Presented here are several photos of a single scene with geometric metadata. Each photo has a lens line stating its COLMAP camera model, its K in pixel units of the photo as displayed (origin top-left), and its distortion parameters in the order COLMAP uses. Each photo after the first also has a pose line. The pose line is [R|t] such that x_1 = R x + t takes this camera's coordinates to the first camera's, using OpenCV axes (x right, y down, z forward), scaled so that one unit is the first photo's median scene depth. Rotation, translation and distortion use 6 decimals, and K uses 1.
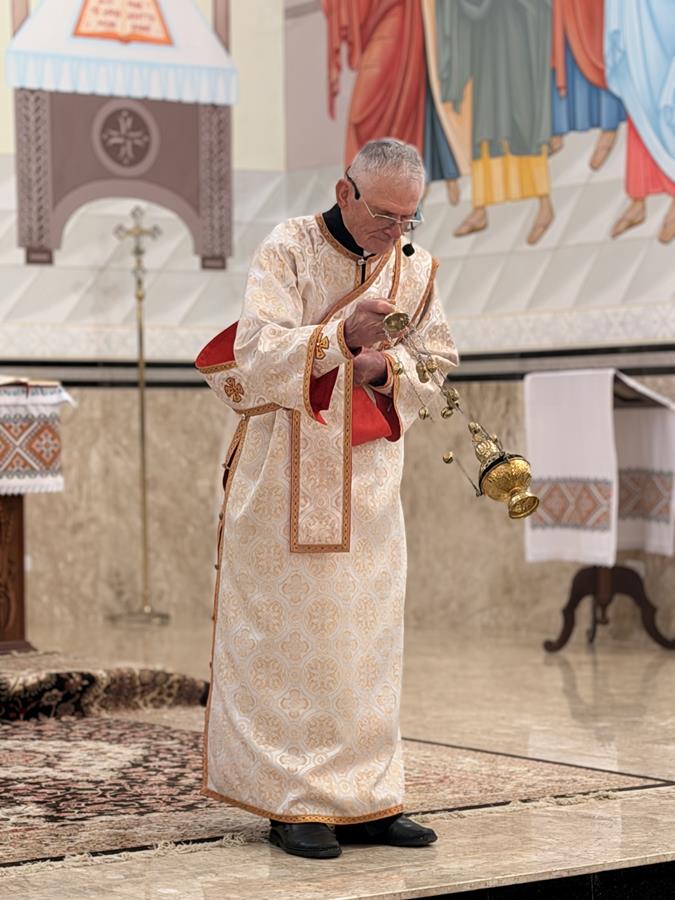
lens RADIAL K [[2474.0, 0, 335.9], [0, 2474.0, 480.1], [0, 0, 1]] dist [0.117667, 0.761440]
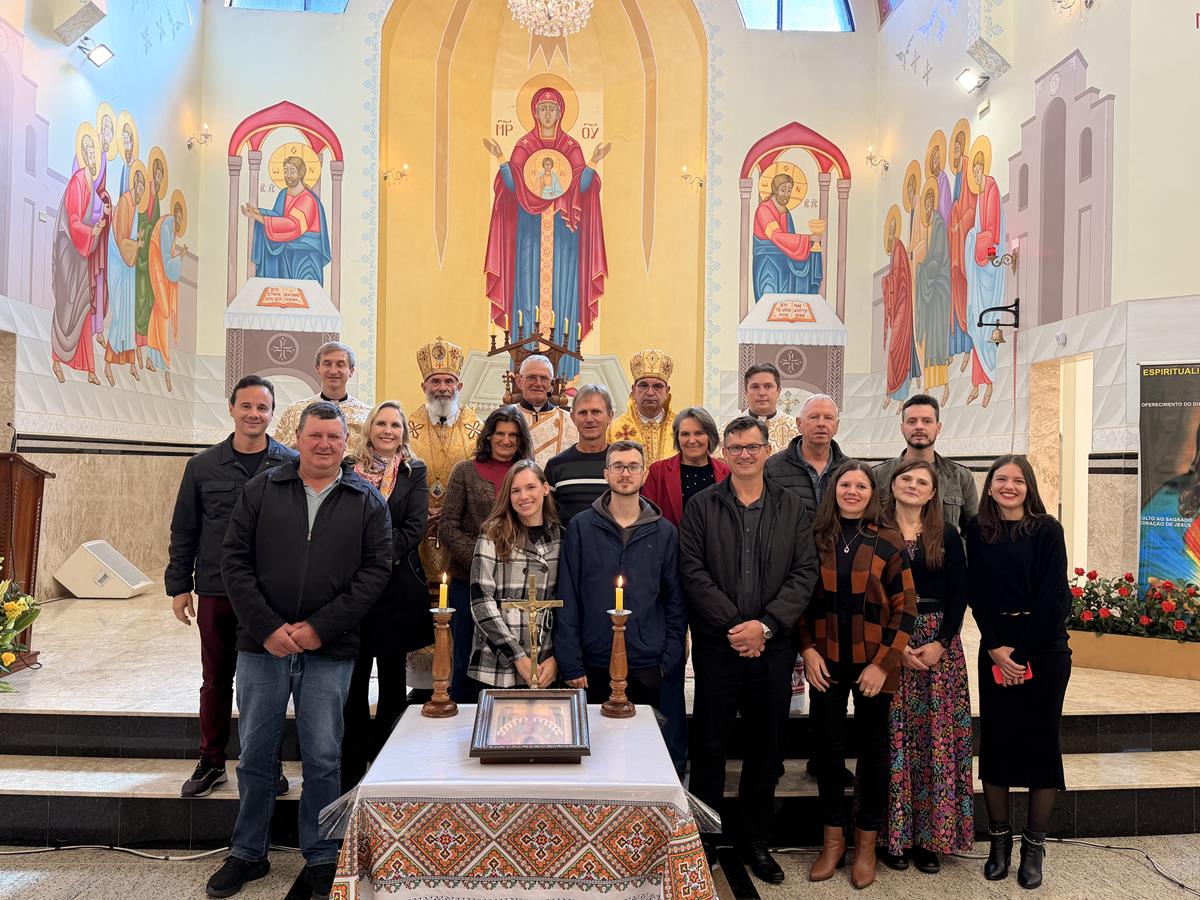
lens RADIAL K [[960.8, 0, 600.0], [0, 960.8, 450.0], [0, 0, 1]] dist [0.187116, -0.347439]
pose [[0.854646, 0.017744, -0.518908, 0.244490], [-0.038404, 0.998839, -0.029097, -0.021164], [0.517789, 0.044796, 0.854334, 0.126811]]
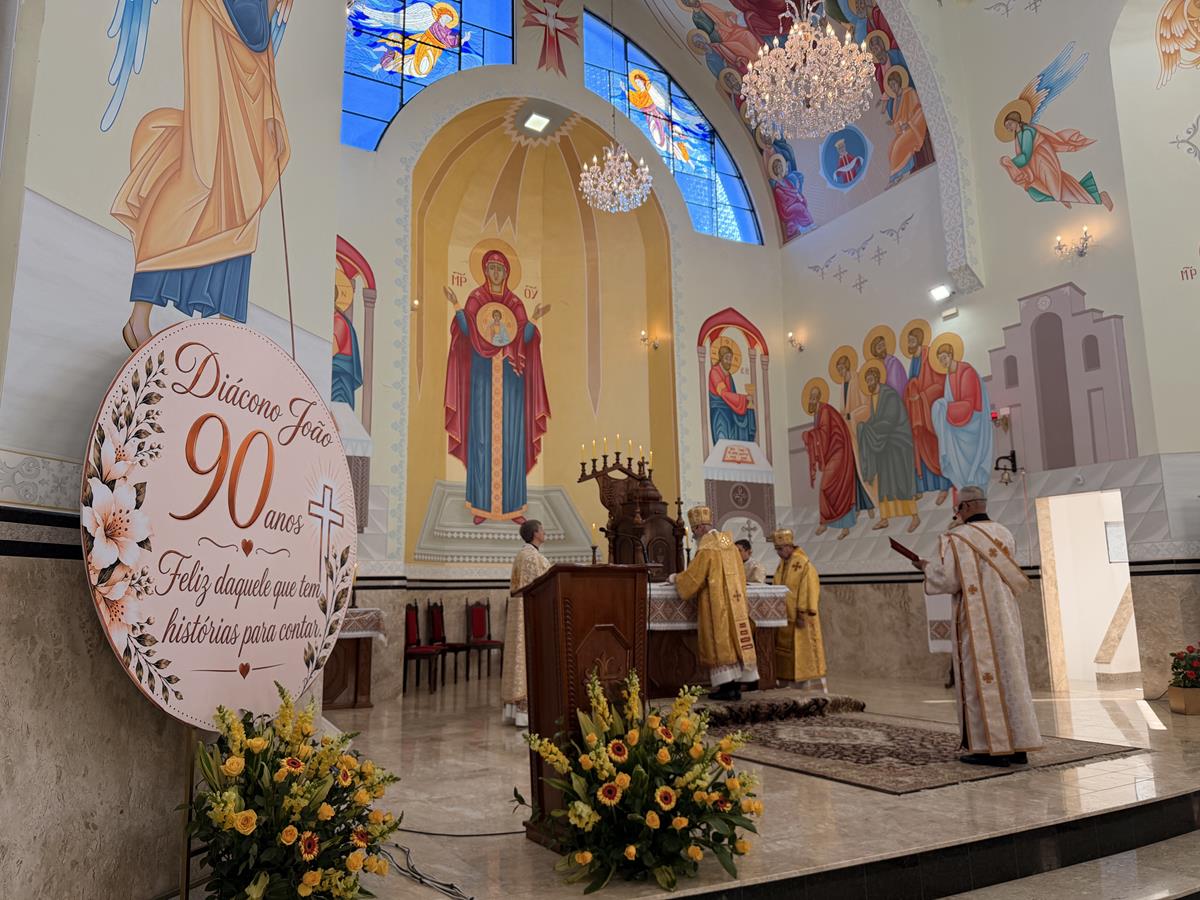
lens RADIAL K [[834.7, 0, 600.0], [0, 834.7, 450.0], [0, 0, 1]] dist [0.175962, -0.287574]
pose [[0.996786, -0.020748, -0.077372, -0.173138], [0.005345, 0.980947, -0.194200, -0.003789], [0.079928, 0.193162, 0.977906, 0.037853]]
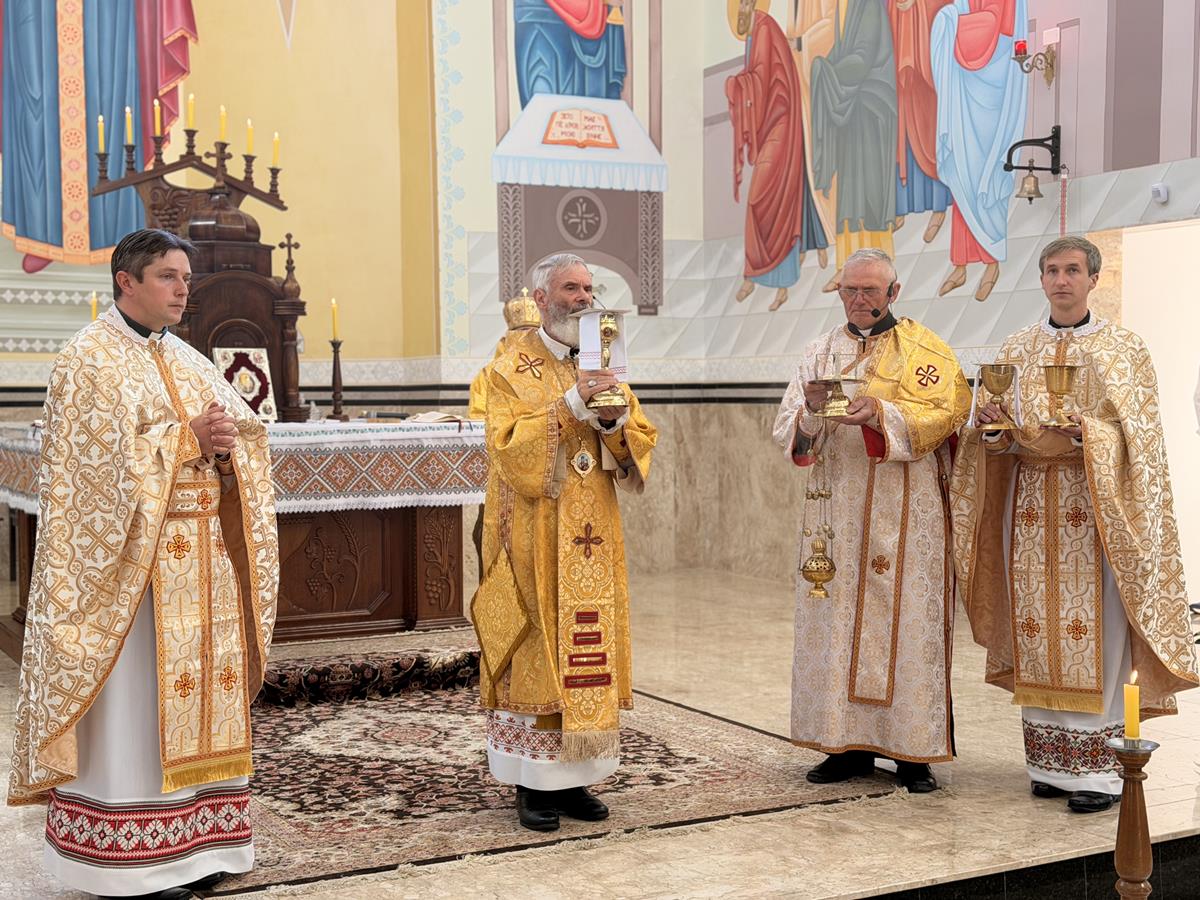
lens RADIAL K [[1680.6, 0, 600.0], [0, 1680.6, 450.0], [0, 0, 1]] dist [0.166167, -0.083286]
pose [[0.991942, 0.006951, -0.126500, 0.042707], [-0.004986, 0.999862, 0.015843, -0.027418], [0.126593, -0.015085, 0.991840, 0.094971]]
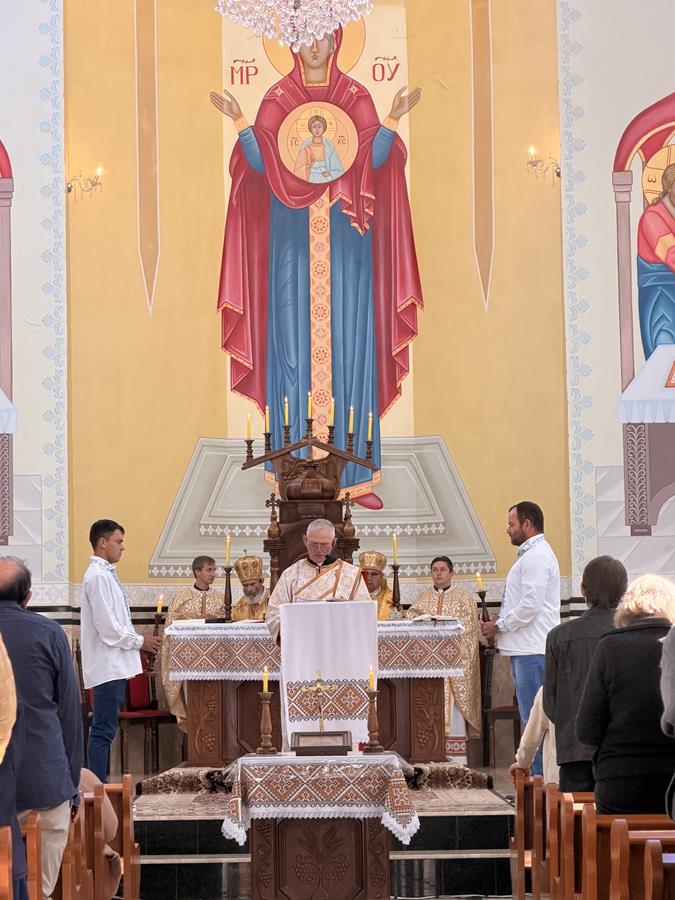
lens RADIAL K [[3349.8, 0, 337.5], [0, 3349.8, 450.0], [0, 0, 1]] dist [0.118901, 0.795239]
pose [[0.824249, -0.037394, -0.564992, 0.907698], [-0.005612, 0.997228, -0.074189, 0.016047], [0.566200, 0.064321, 0.821754, -0.828223]]
